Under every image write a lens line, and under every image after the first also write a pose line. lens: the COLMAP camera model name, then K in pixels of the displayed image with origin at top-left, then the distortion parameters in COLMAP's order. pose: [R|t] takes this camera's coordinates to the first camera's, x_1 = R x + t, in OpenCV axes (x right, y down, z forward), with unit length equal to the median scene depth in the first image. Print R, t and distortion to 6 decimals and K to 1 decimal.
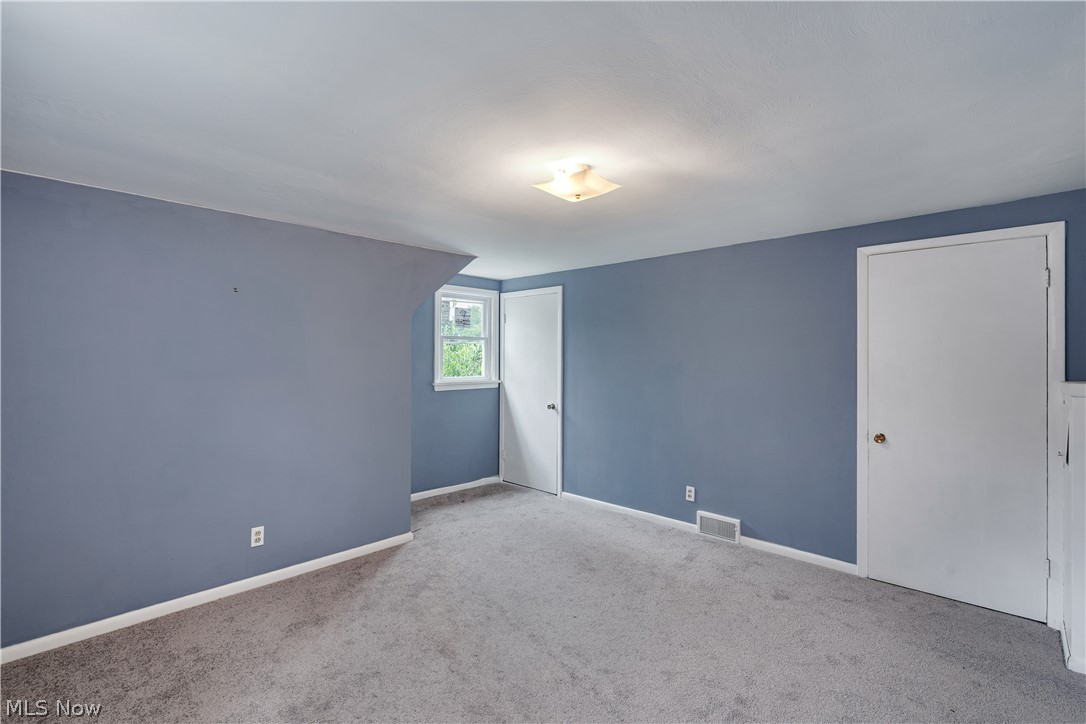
lens RADIAL K [[499.1, 0, 538.2], [0, 499.1, 360.8], [0, 0, 1]] dist [-0.004038, 0.000318]
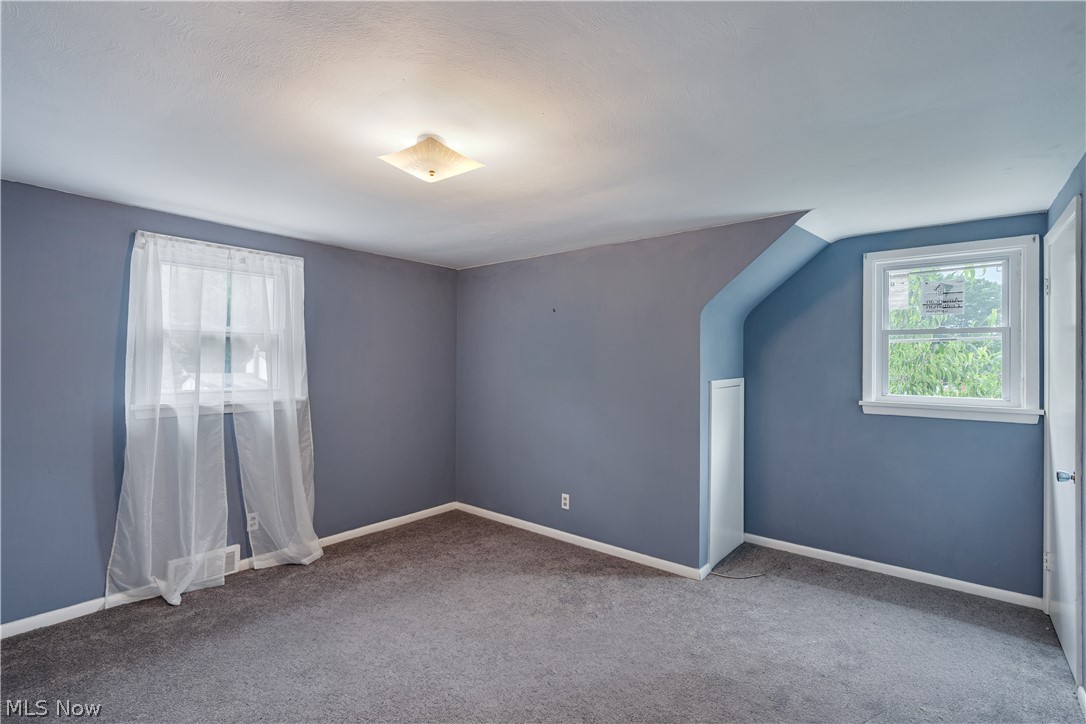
lens RADIAL K [[499.1, 0, 536.2], [0, 499.1, 359.2], [0, 0, 1]] dist [-0.004038, 0.000318]
pose [[0.071078, -0.003816, -0.997463, 0.424841], [-0.015878, 0.999862, -0.004957, -0.001954], [0.997344, 0.016190, 0.071007, 0.499022]]
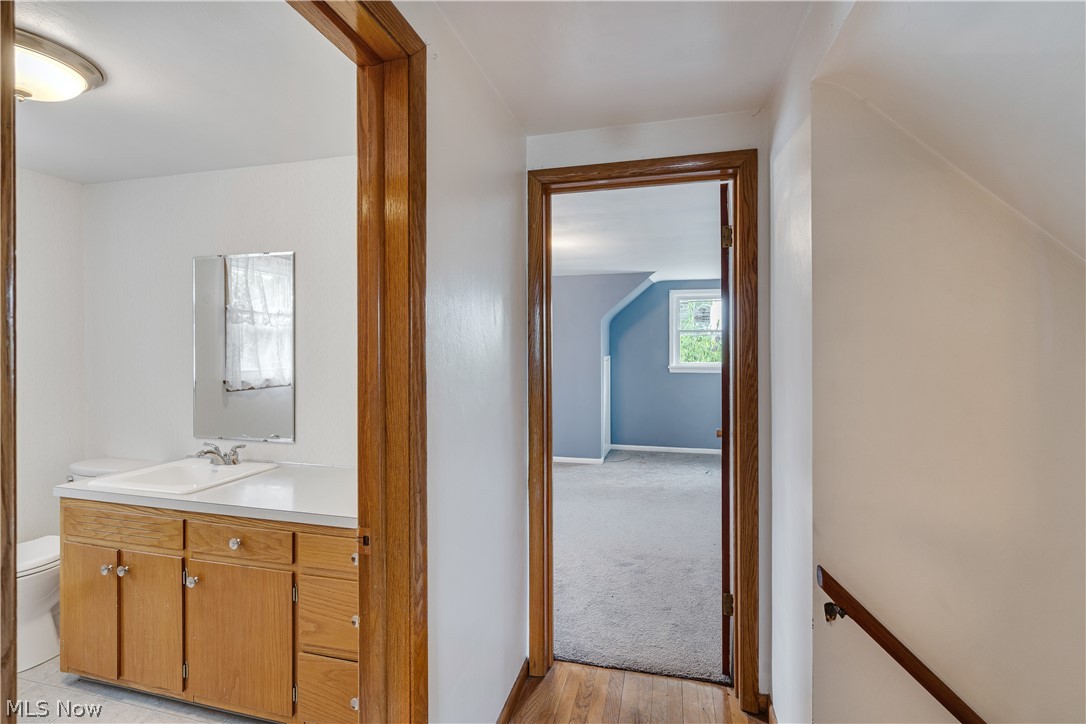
lens RADIAL K [[499.1, 0, 542.4], [0, 499.1, 357.1], [0, 0, 1]] dist [-0.004038, 0.000318]
pose [[0.495633, 0.011399, -0.868457, 0.754095], [-0.004770, 0.999935, 0.010402, 0.008285], [0.868519, -0.001013, 0.495655, 0.054242]]
